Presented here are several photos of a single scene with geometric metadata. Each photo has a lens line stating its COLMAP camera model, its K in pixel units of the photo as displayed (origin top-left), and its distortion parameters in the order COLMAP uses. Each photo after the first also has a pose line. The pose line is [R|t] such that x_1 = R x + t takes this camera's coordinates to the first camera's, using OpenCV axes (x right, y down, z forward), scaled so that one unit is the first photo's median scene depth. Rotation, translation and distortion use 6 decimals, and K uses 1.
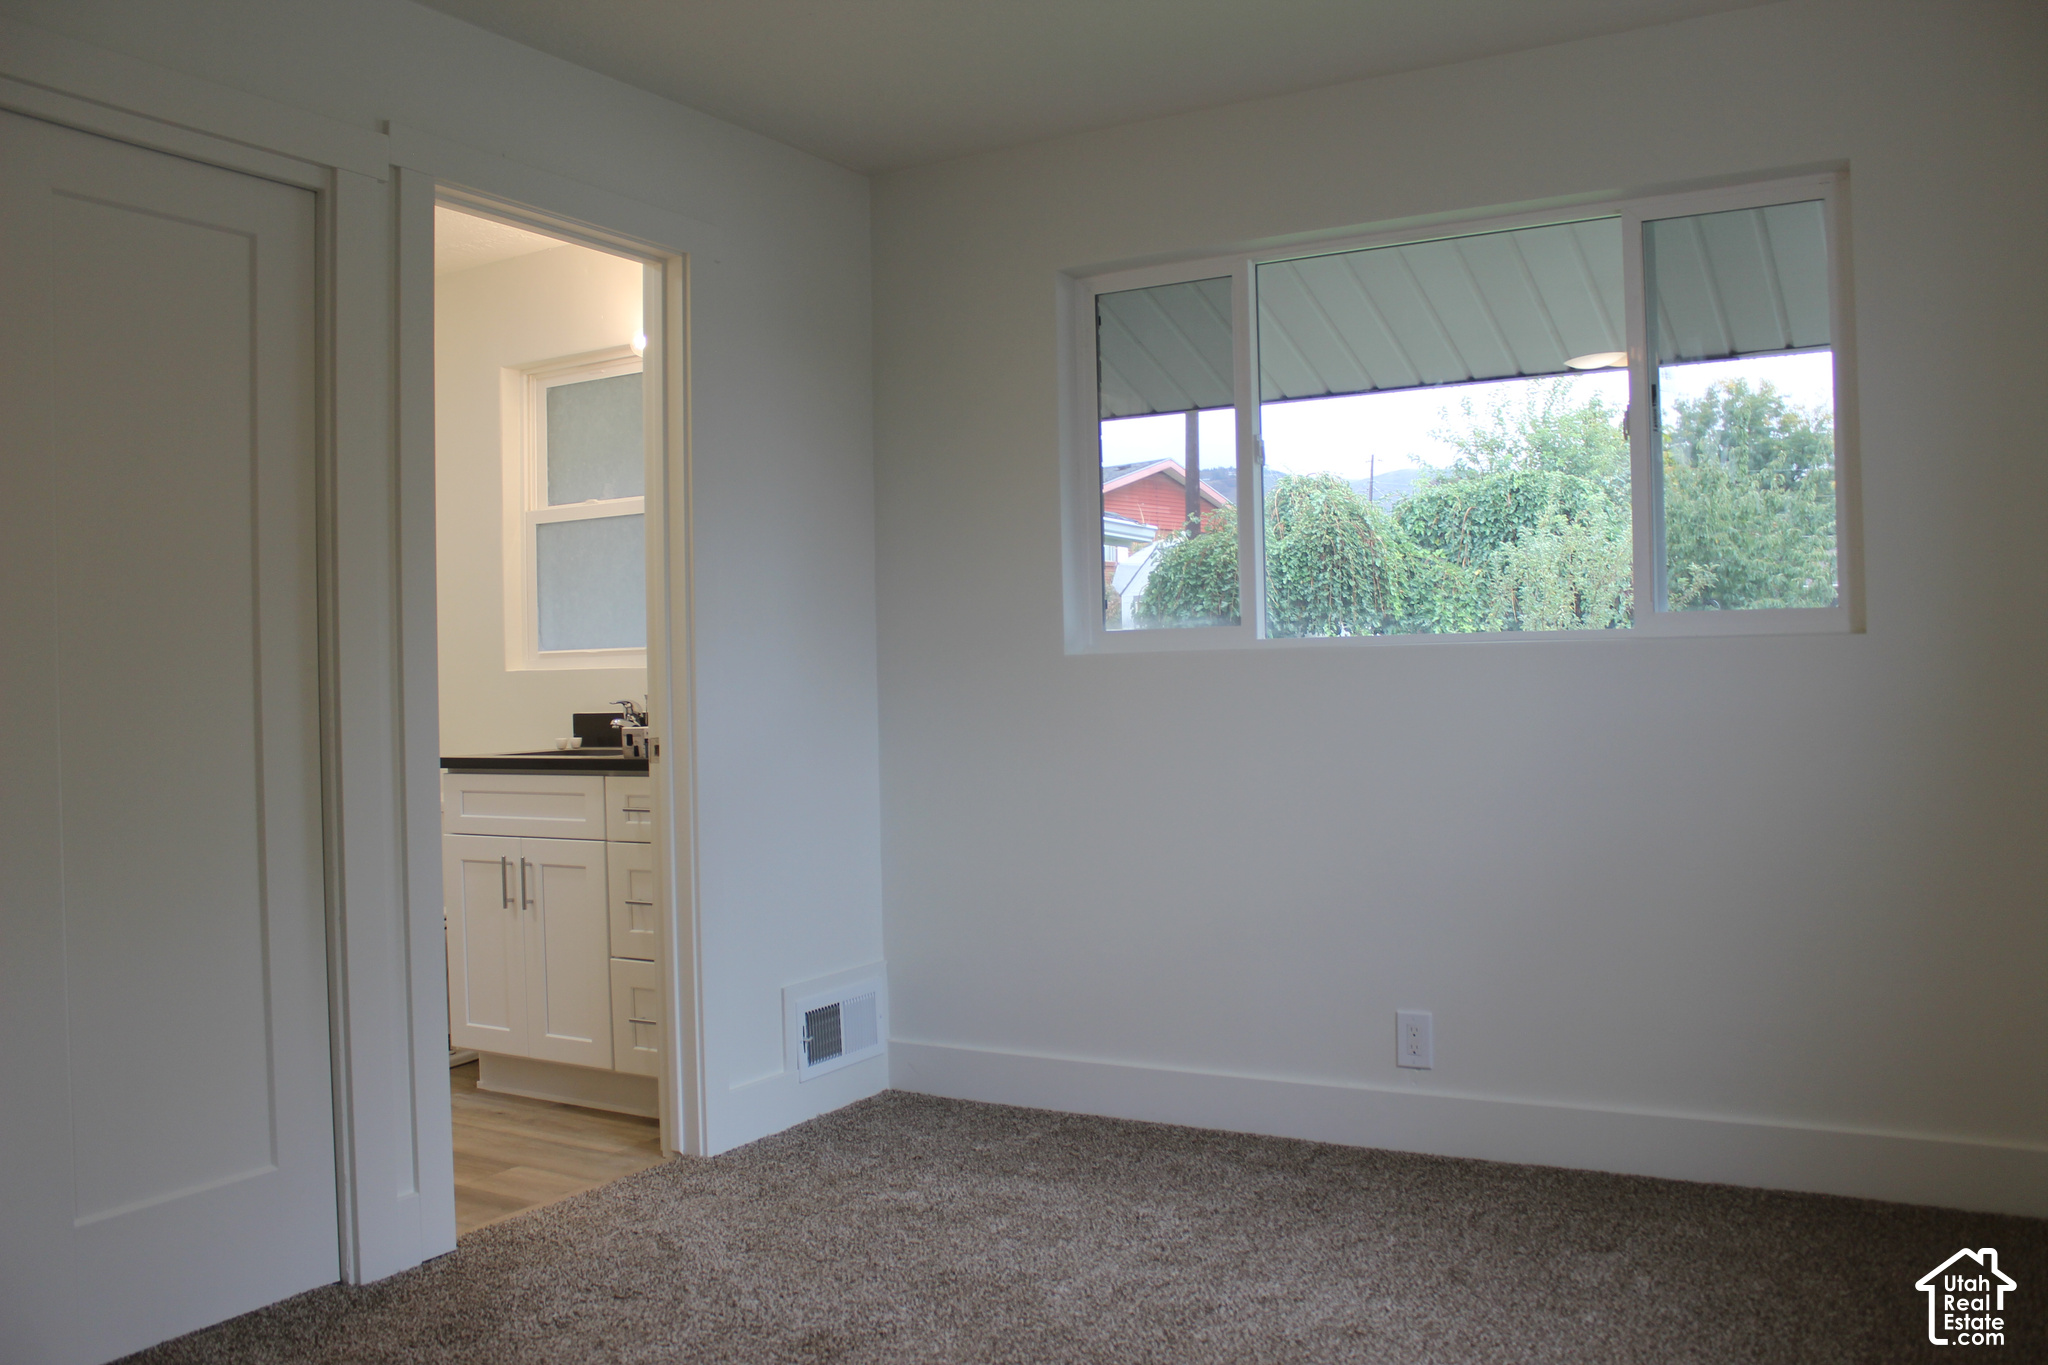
lens RADIAL K [[1686.2, 0, 1036.5], [0, 1686.2, 682.3], [0, 0, 1]] dist [-0.165800, 0.134627]
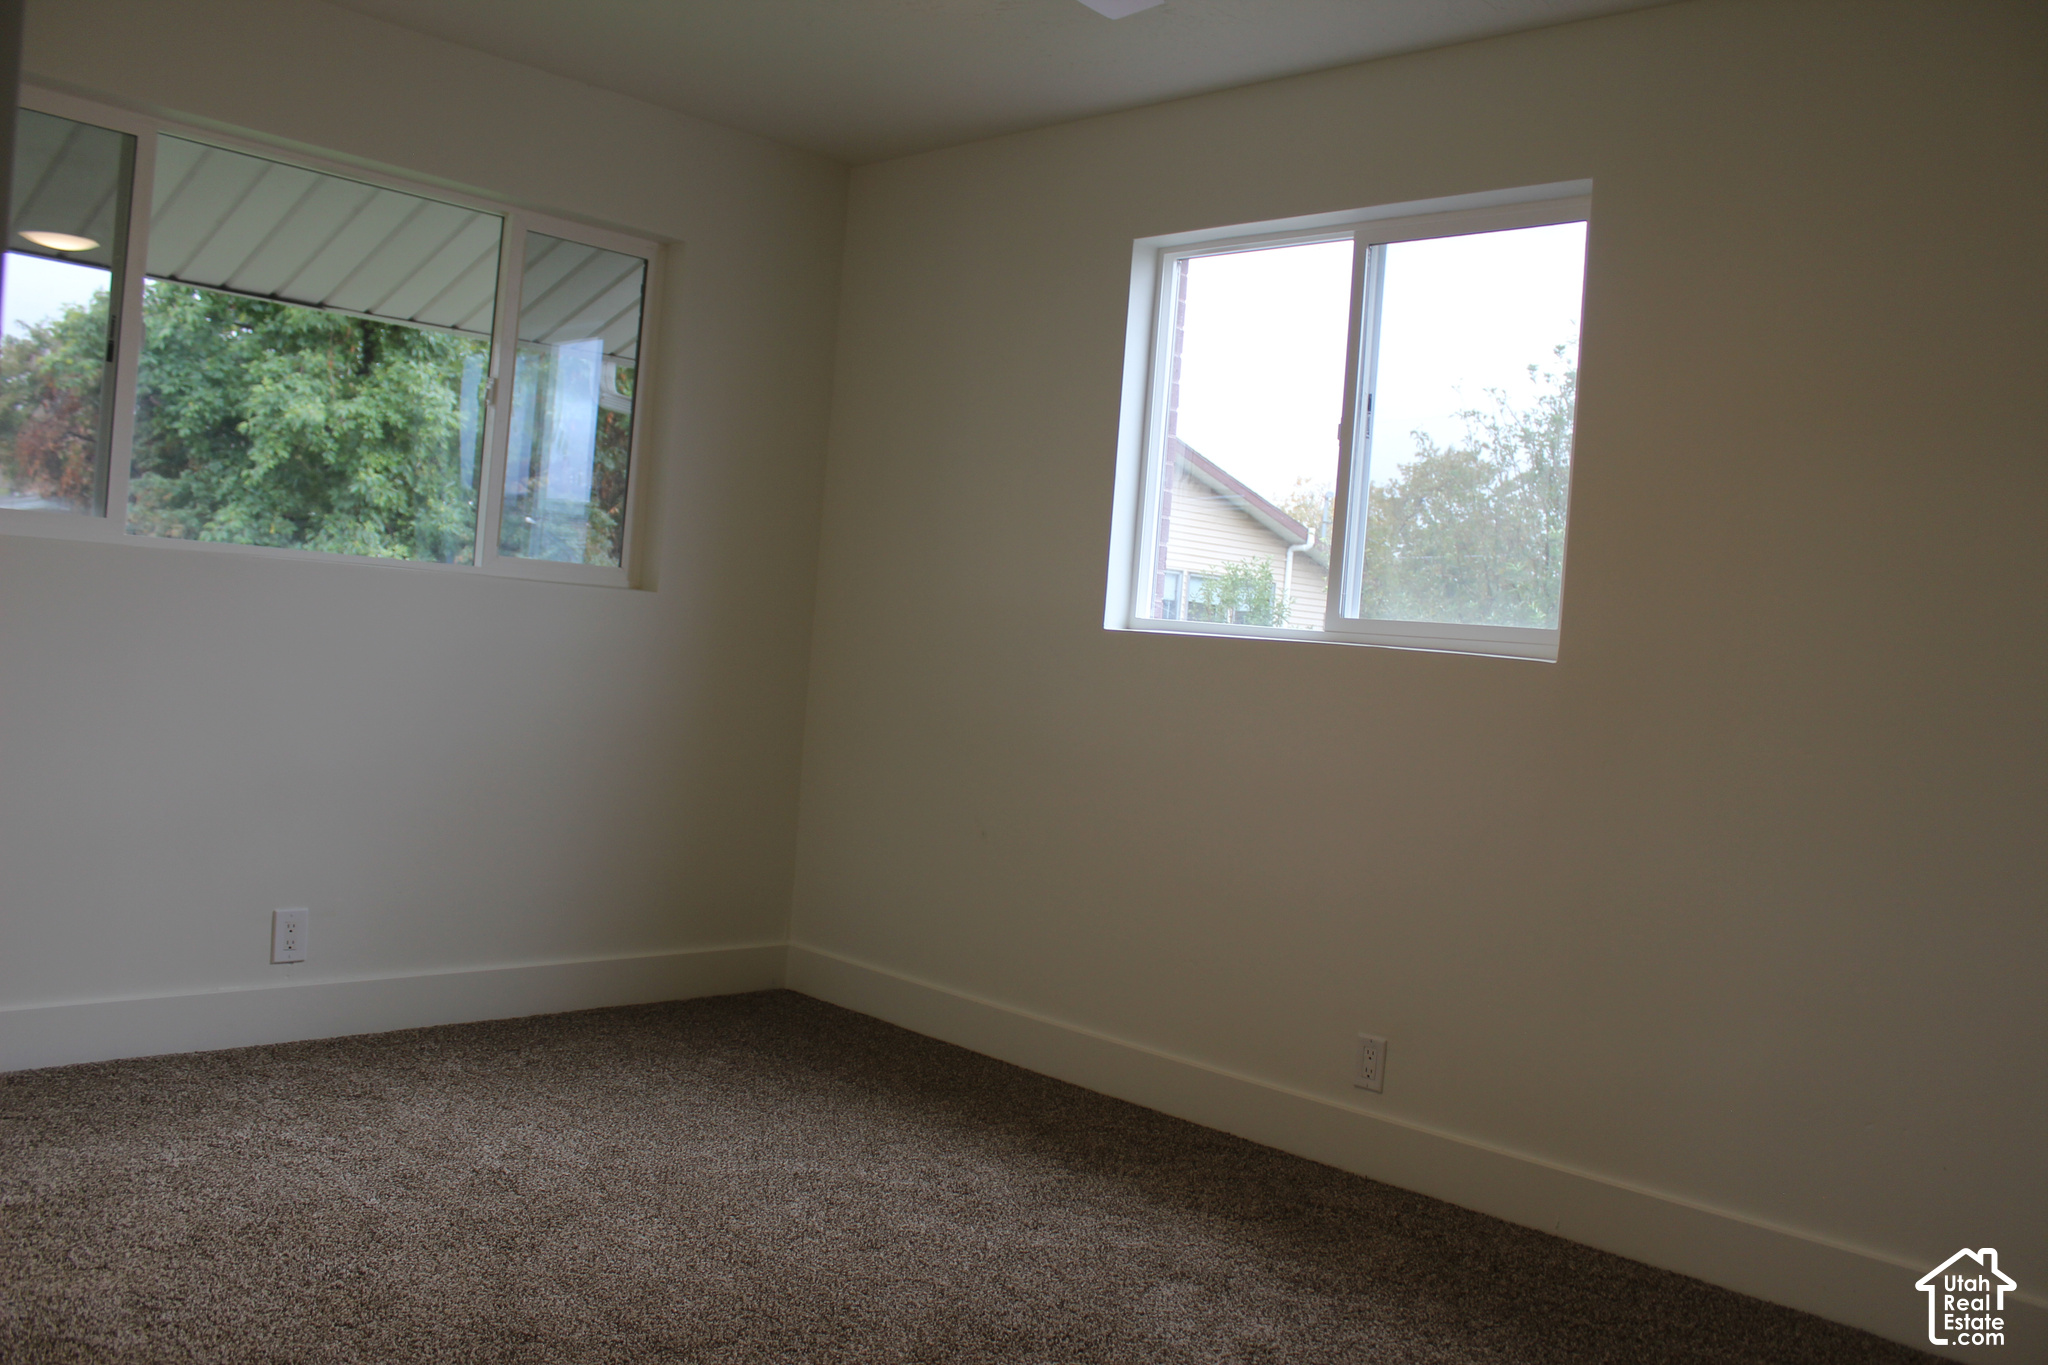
lens RADIAL K [[1686.2, 0, 1036.5], [0, 1686.2, 682.3], [0, 0, 1]] dist [-0.165800, 0.134627]
pose [[0.229052, 0.015029, 0.973298, -0.694243], [-0.085311, 0.996343, 0.004692, 0.010027], [-0.969669, -0.084108, 0.229496, 0.325507]]
